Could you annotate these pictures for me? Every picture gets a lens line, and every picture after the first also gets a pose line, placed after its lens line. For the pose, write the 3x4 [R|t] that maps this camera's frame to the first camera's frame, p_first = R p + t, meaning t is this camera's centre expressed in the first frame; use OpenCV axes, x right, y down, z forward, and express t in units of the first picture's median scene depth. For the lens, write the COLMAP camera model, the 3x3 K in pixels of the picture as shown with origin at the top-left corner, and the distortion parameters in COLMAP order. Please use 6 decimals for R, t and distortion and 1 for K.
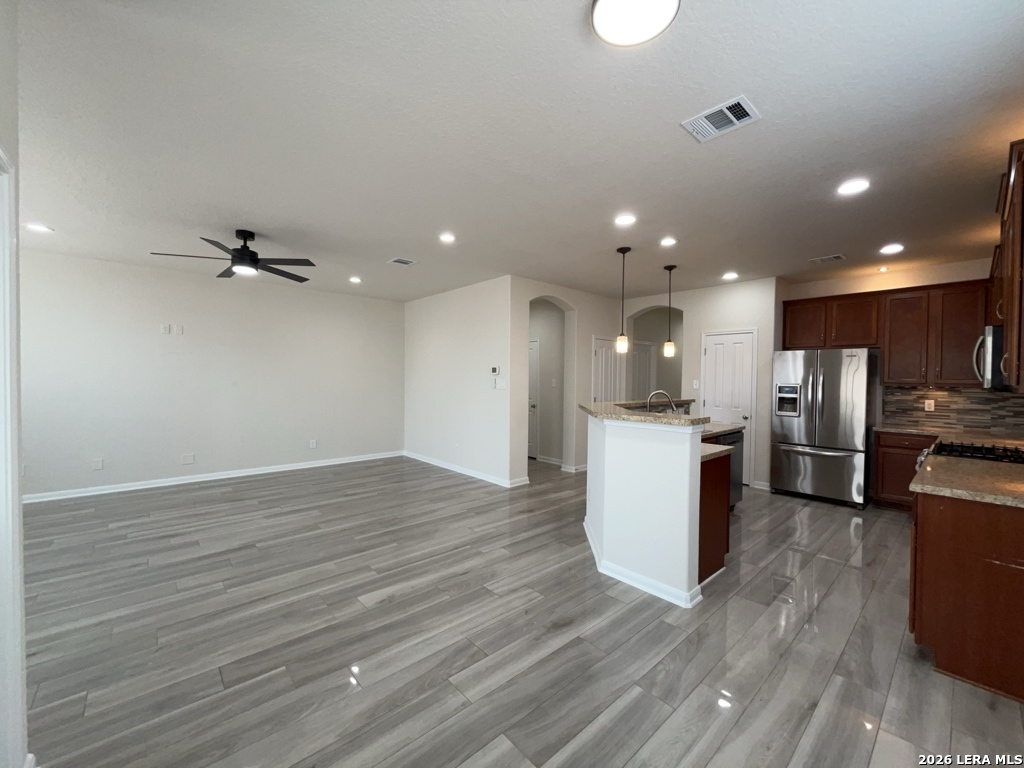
lens RADIAL K [[413.1, 0, 516.0], [0, 413.1, 384.9], [0, 0, 1]] dist [-0.004008, 0.000235]
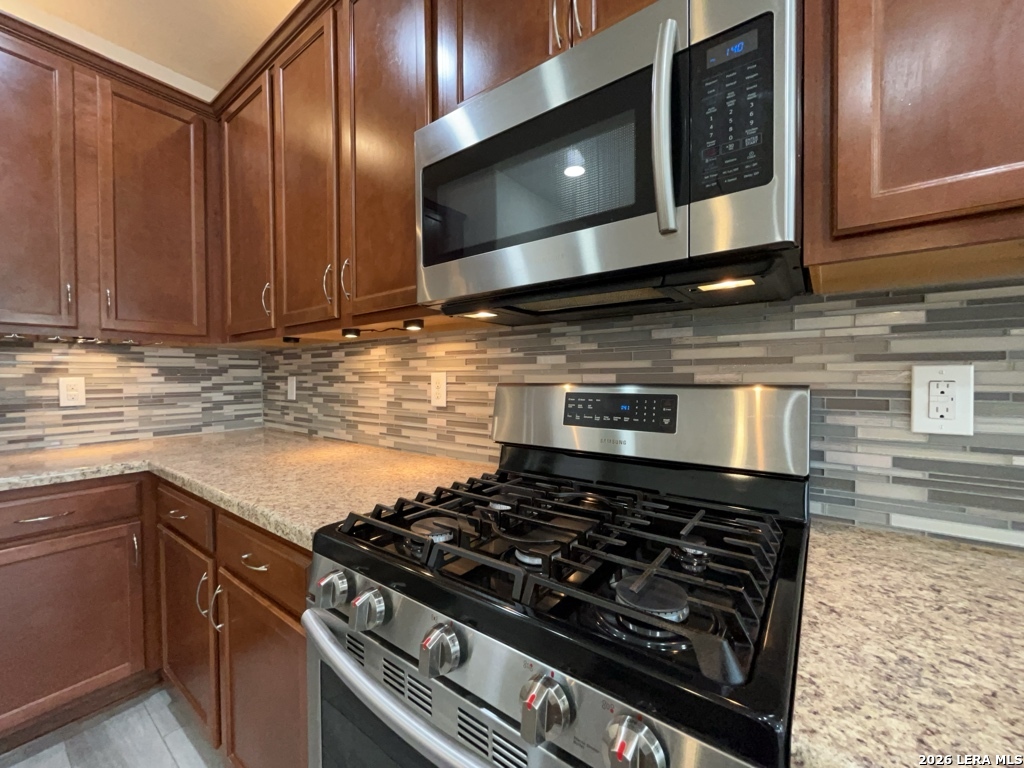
lens RADIAL K [[413.1, 0, 514.3], [0, 413.1, 384.9], [0, 0, 1]] dist [-0.004008, 0.000235]
pose [[-0.189268, -0.029067, 0.981495, 0.596705], [0.018213, 0.999286, 0.033106, 0.041602], [-0.981756, 0.024142, -0.188604, 0.721161]]
